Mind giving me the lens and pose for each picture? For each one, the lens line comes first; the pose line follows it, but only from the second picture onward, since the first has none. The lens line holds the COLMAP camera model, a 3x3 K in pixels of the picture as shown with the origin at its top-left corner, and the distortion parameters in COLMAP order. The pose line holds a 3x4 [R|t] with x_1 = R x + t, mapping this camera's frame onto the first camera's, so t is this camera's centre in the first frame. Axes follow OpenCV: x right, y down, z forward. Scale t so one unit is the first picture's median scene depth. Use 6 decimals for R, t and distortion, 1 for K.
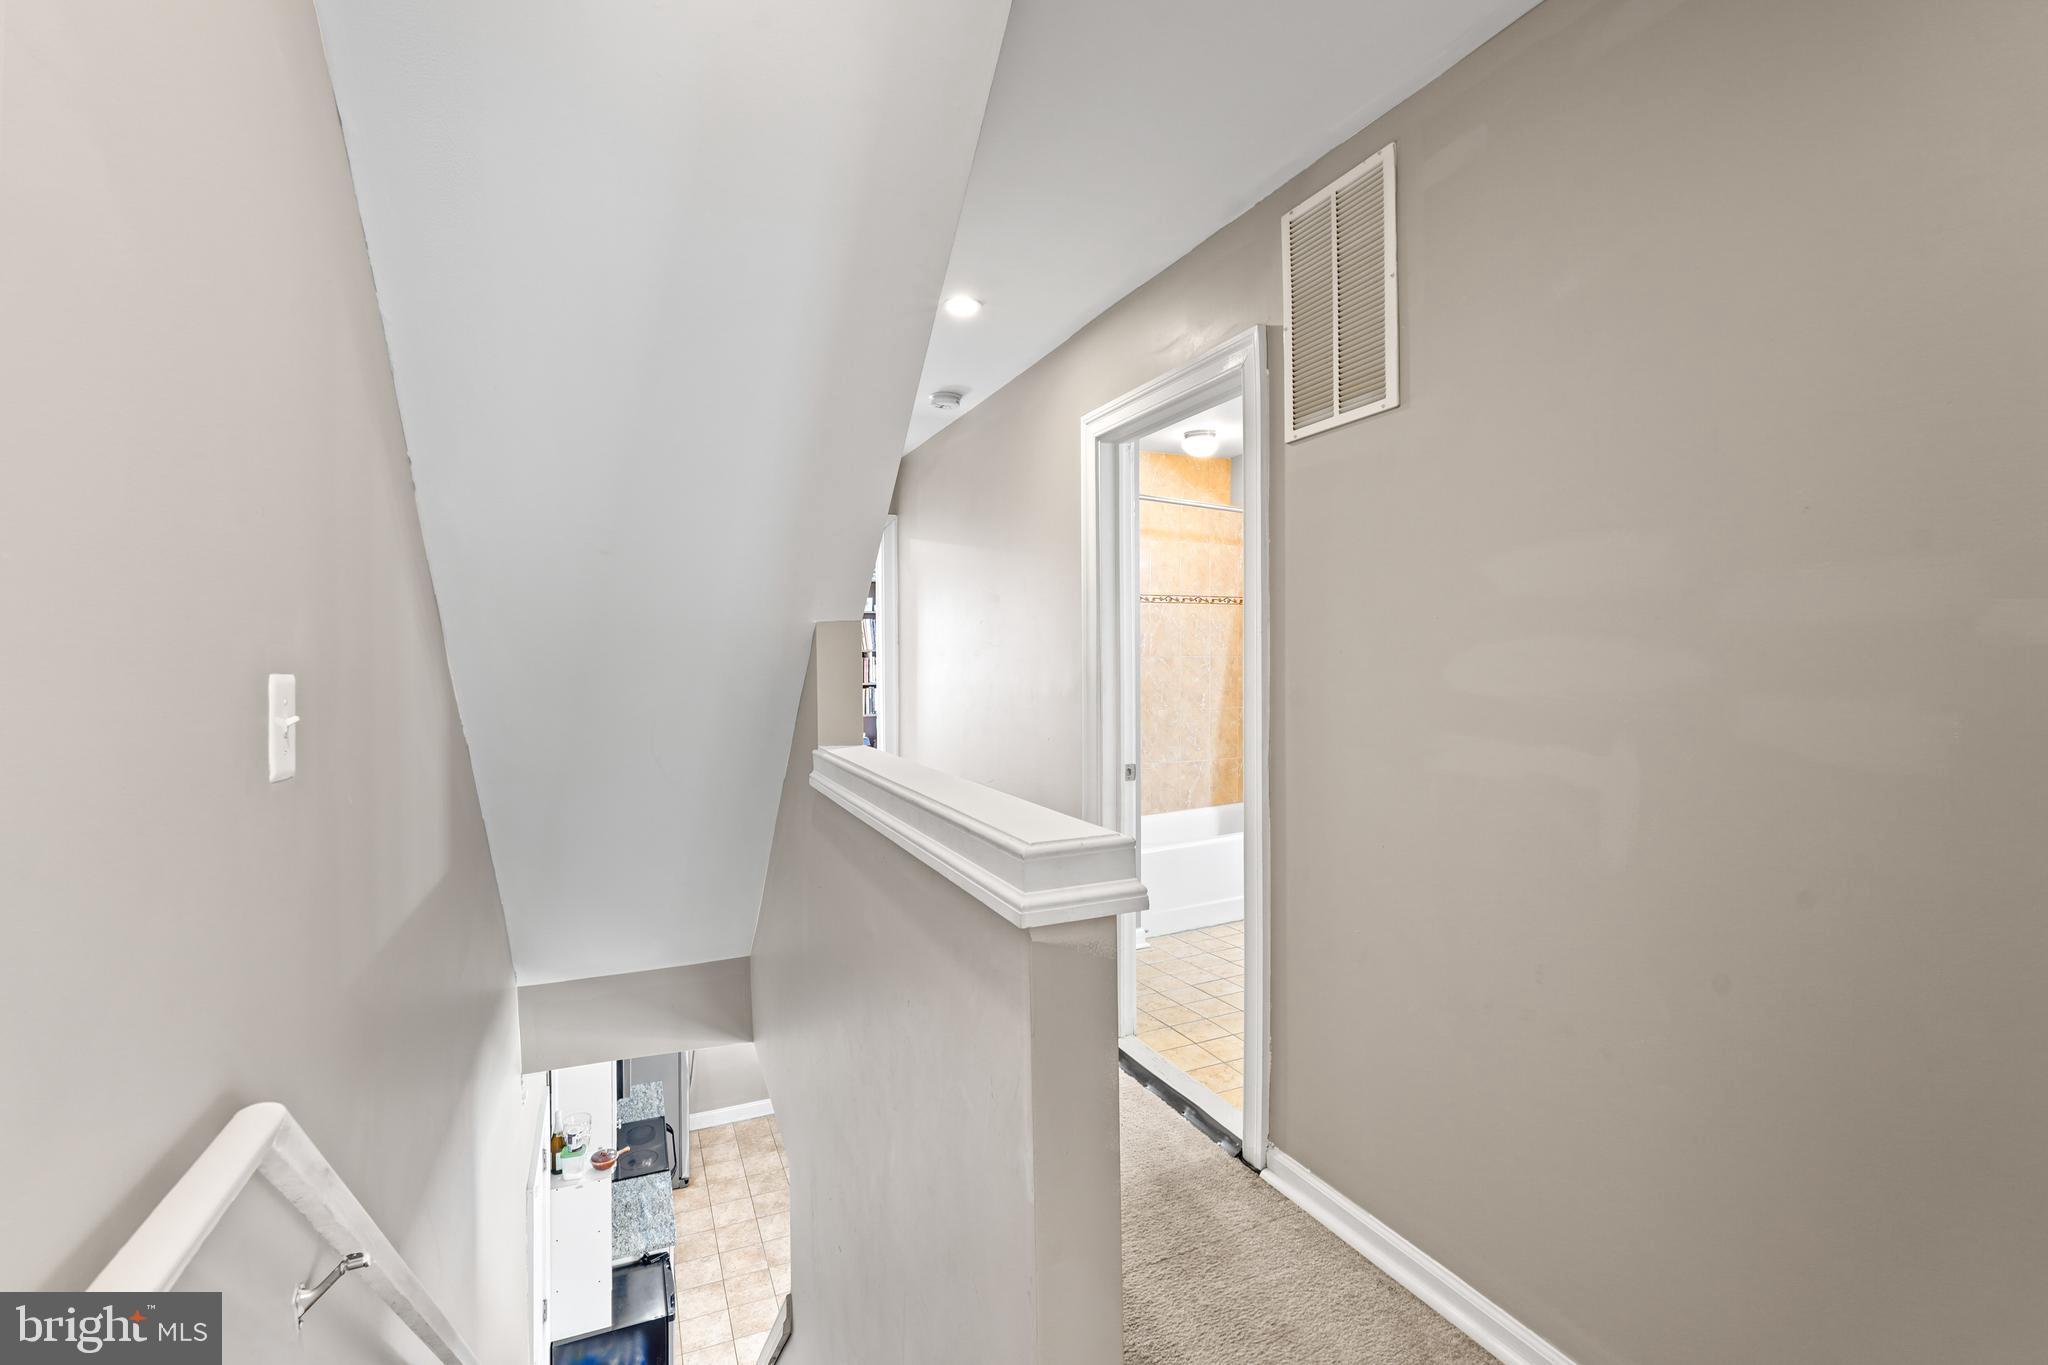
lens RADIAL K [[928.7, 0, 1024.0], [0, 928.7, 682.5], [0, 0, 1]] dist [0.000164, 0.010181]
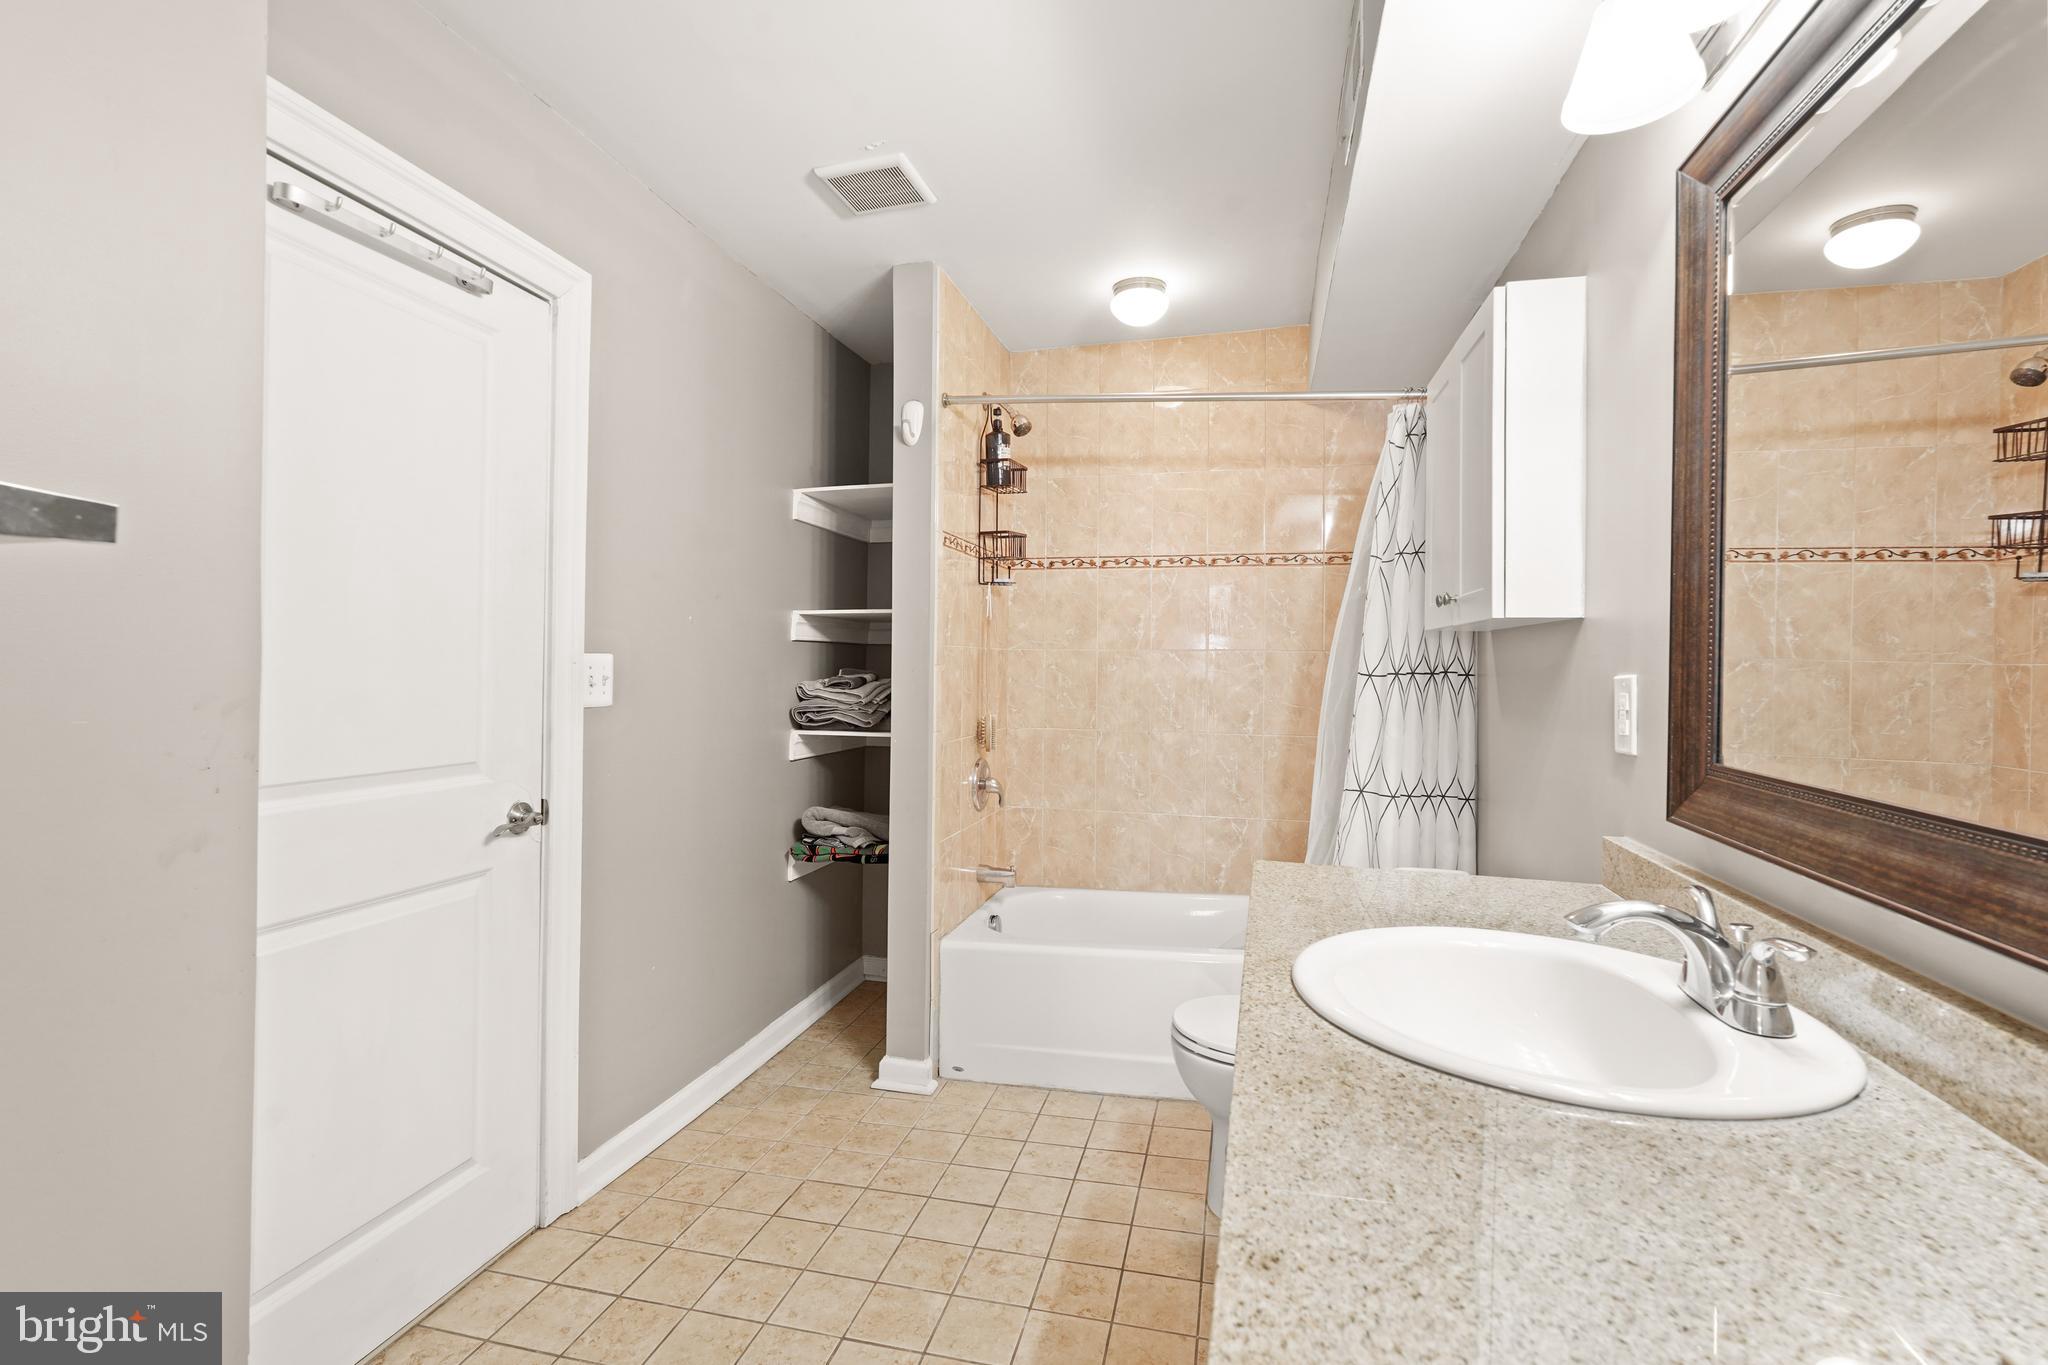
lens RADIAL K [[928.7, 0, 1024.0], [0, 928.7, 682.5], [0, 0, 1]] dist [0.000164, 0.010181]
pose [[0.788601, 0.019425, -0.614598, 0.458274], [-0.032265, 0.999431, -0.009812, 0.004041], [0.614058, 0.027567, 0.788779, 0.420393]]
